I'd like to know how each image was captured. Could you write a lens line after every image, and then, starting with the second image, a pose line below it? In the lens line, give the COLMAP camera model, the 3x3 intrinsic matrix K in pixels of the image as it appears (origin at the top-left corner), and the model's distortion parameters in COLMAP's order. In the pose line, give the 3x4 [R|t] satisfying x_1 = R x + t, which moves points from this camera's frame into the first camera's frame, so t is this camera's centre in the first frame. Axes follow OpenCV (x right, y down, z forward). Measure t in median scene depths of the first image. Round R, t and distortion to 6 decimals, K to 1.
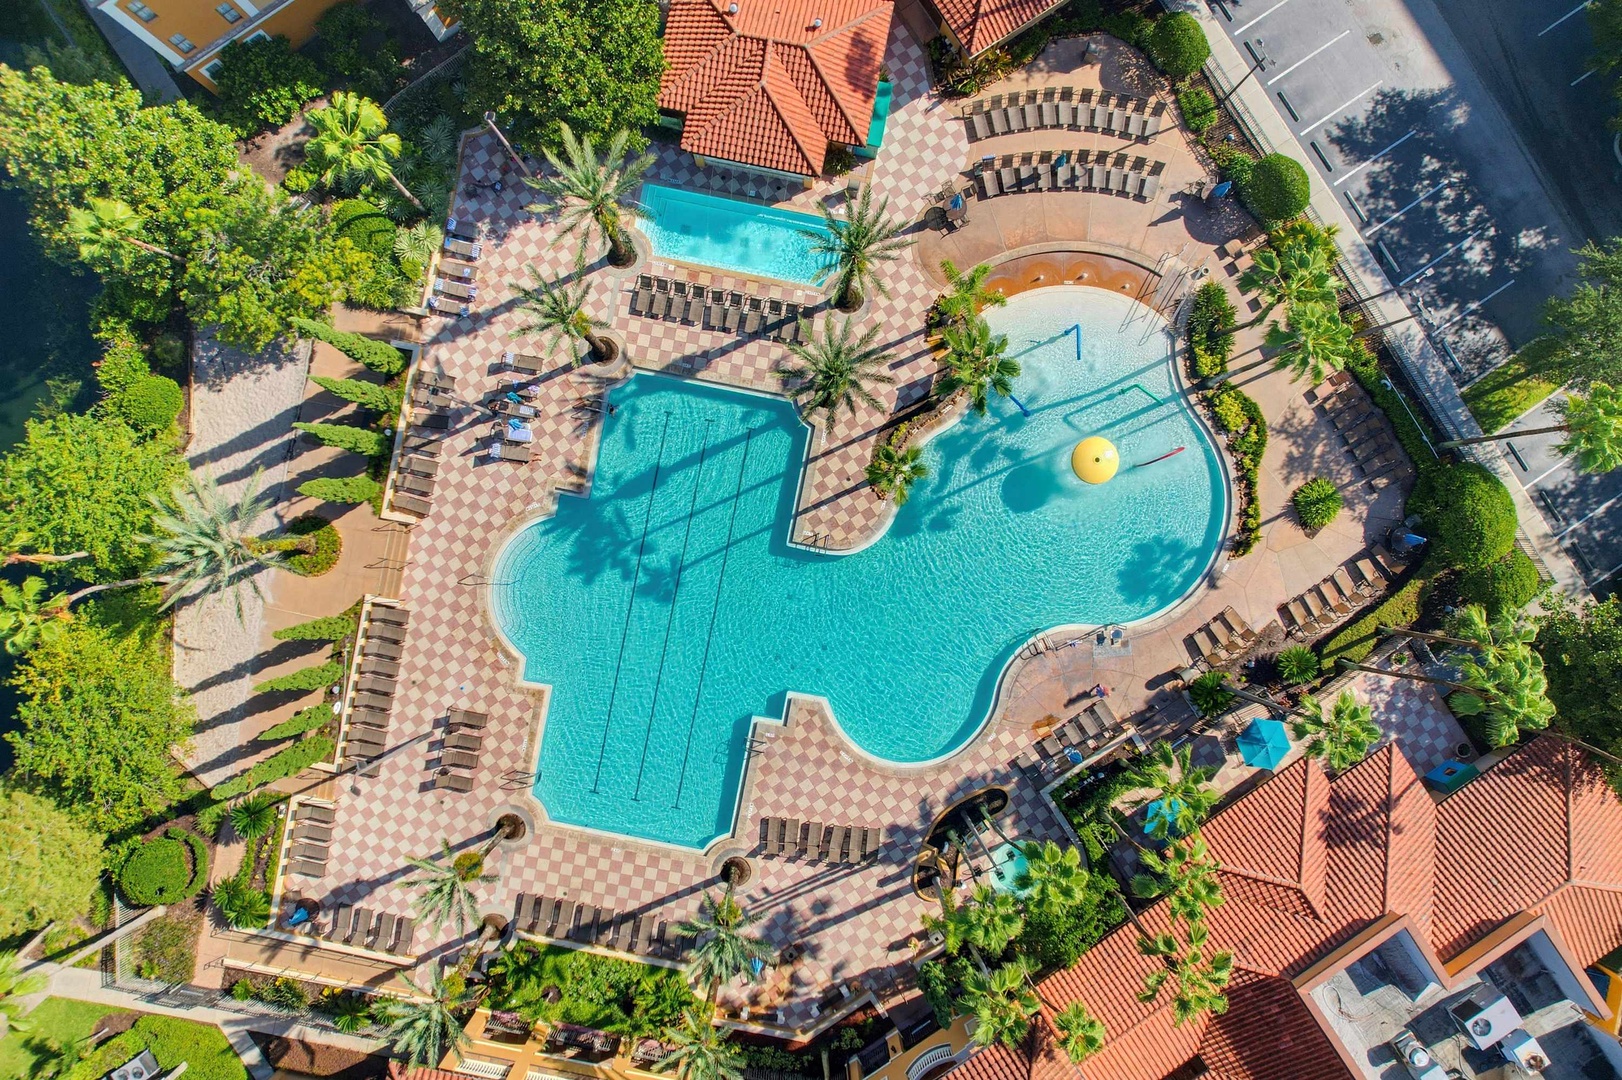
lens RADIAL K [[1022.2, 0, 811.0], [0, 1022.2, 540.0], [0, 0, 1]] dist [-0.012885, -0.000004]
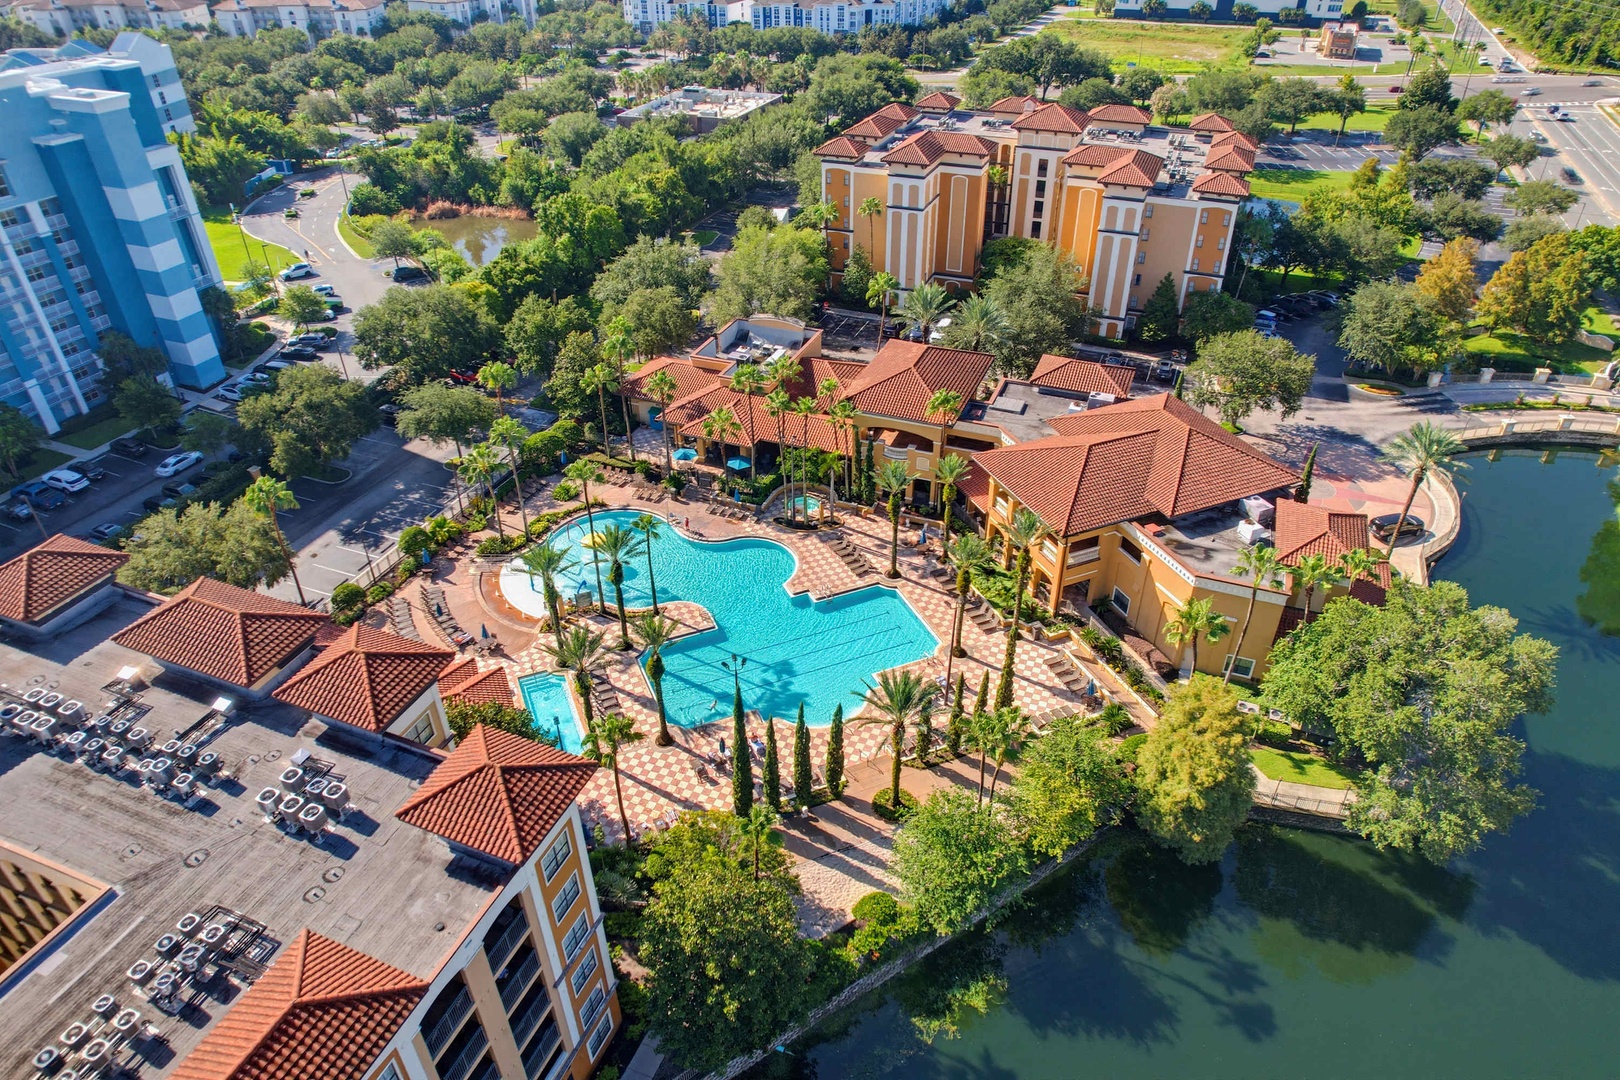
lens RADIAL K [[1020.9, 0, 810.0], [0, 1020.9, 540.0], [0, 0, 1]] dist [-0.012885, -0.000004]
pose [[-0.563268, -0.471222, 0.678733, -1.163255], [0.826216, -0.330946, 0.455897, -0.579579], [0.009795, 0.817573, 0.575742, -0.063081]]
